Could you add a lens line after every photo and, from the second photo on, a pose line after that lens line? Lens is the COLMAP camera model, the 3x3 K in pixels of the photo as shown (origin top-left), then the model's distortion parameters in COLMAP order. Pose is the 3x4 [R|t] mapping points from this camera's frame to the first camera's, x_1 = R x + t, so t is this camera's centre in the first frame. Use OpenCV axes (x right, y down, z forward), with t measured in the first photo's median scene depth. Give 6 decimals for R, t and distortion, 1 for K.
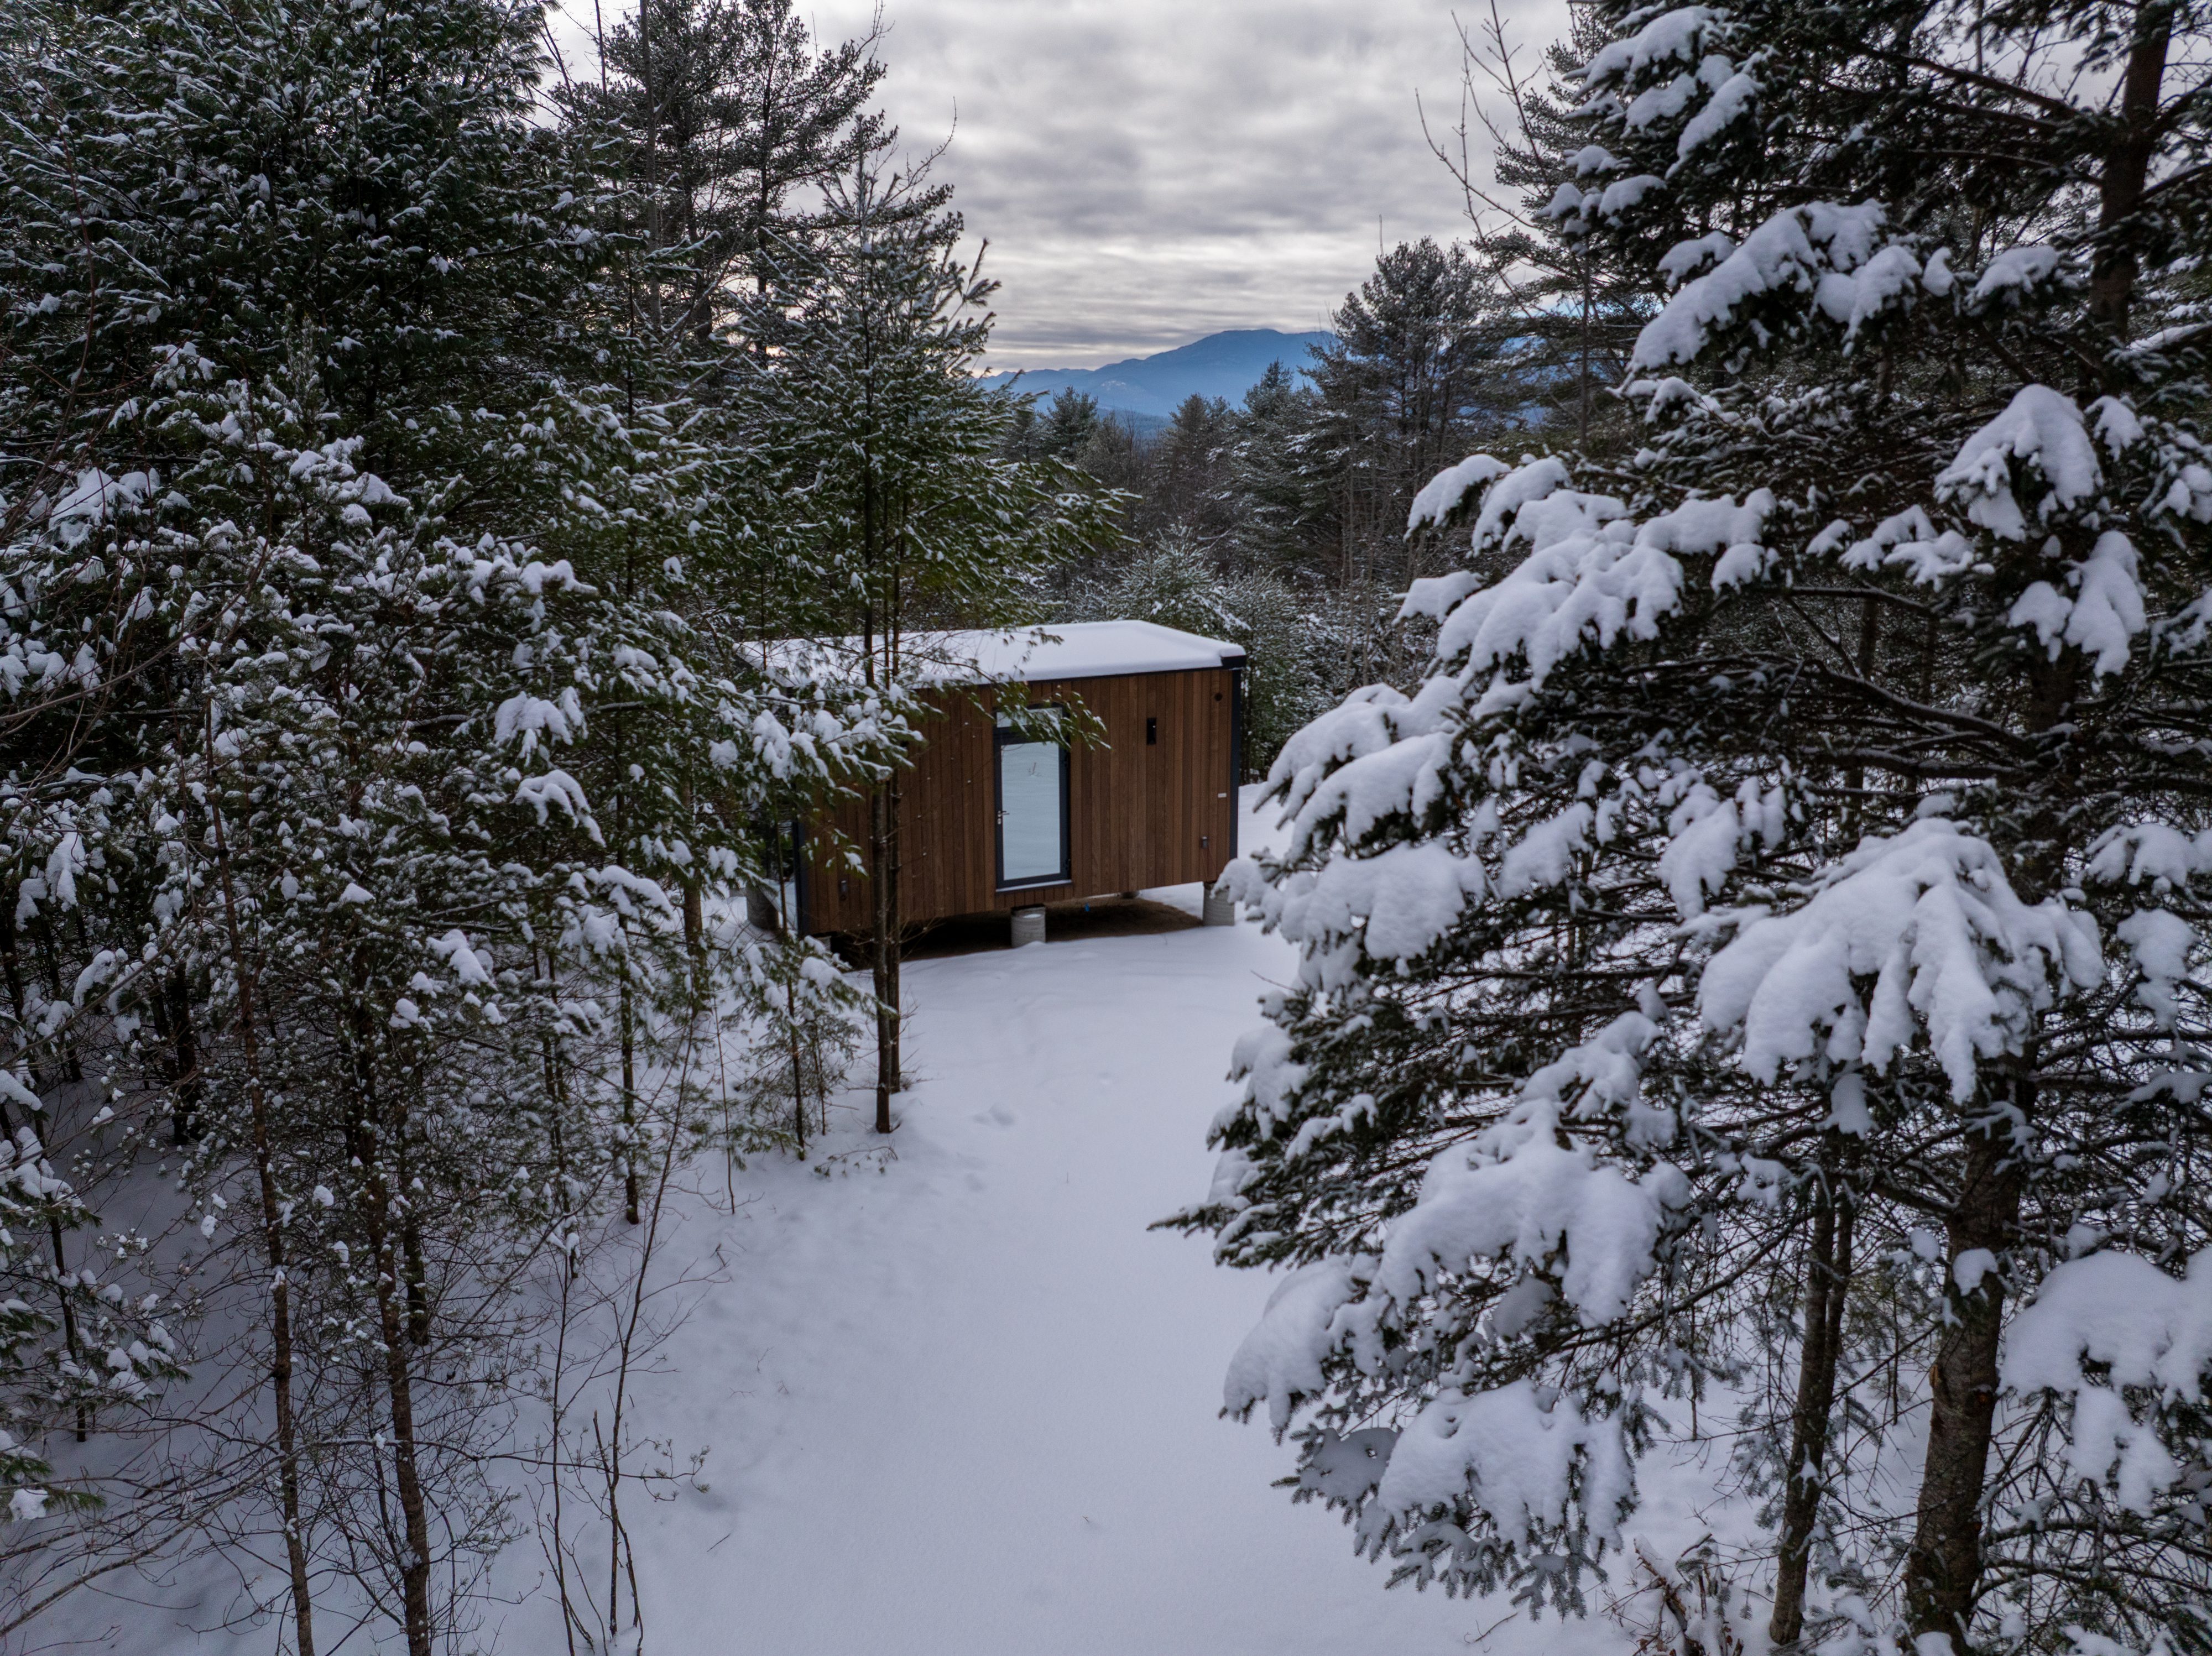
lens RADIAL K [[1557.6, 0, 1110.7], [0, 1557.6, 813.4], [0, 0, 1]] dist [-0.013869, -0.039586]
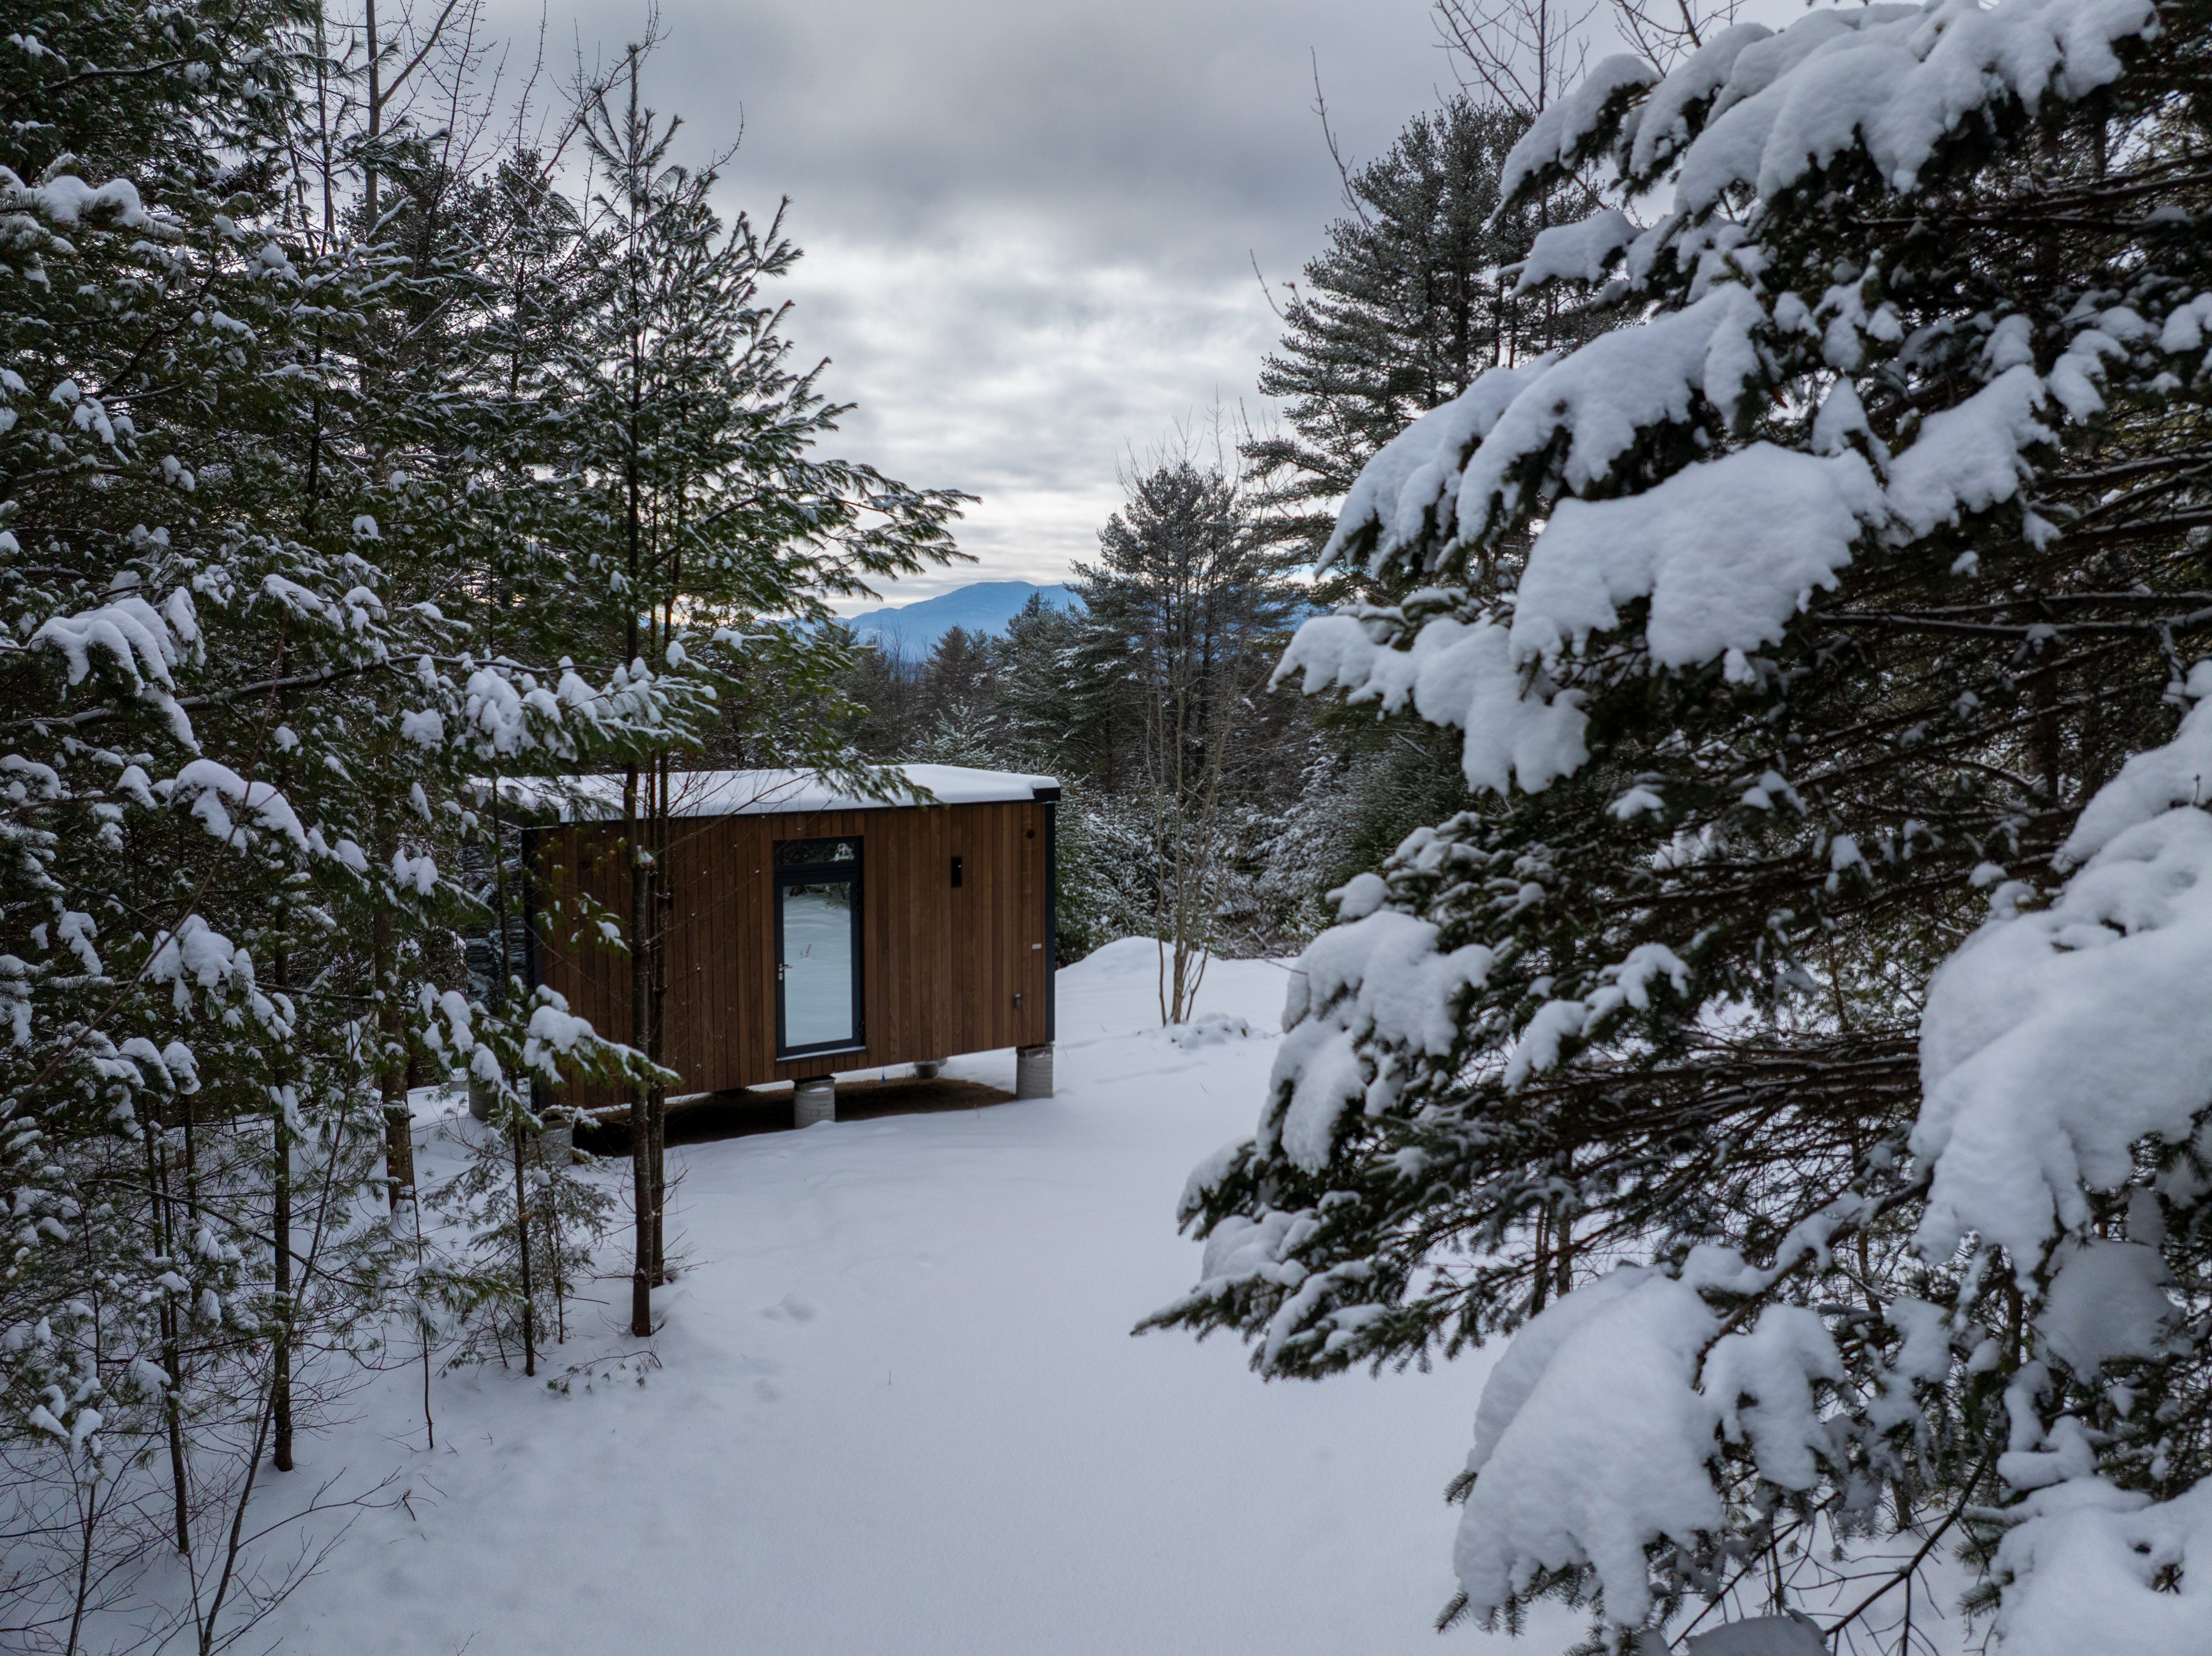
lens RADIAL K [[1557.6, 0, 1110.7], [0, 1557.6, 813.4], [0, 0, 1]] dist [-0.013869, -0.039586]
pose [[0.988095, -0.008887, 0.153585, -0.069827], [0.032368, 0.987992, -0.151074, 0.155500], [-0.150398, 0.154247, 0.976518, 0.382506]]
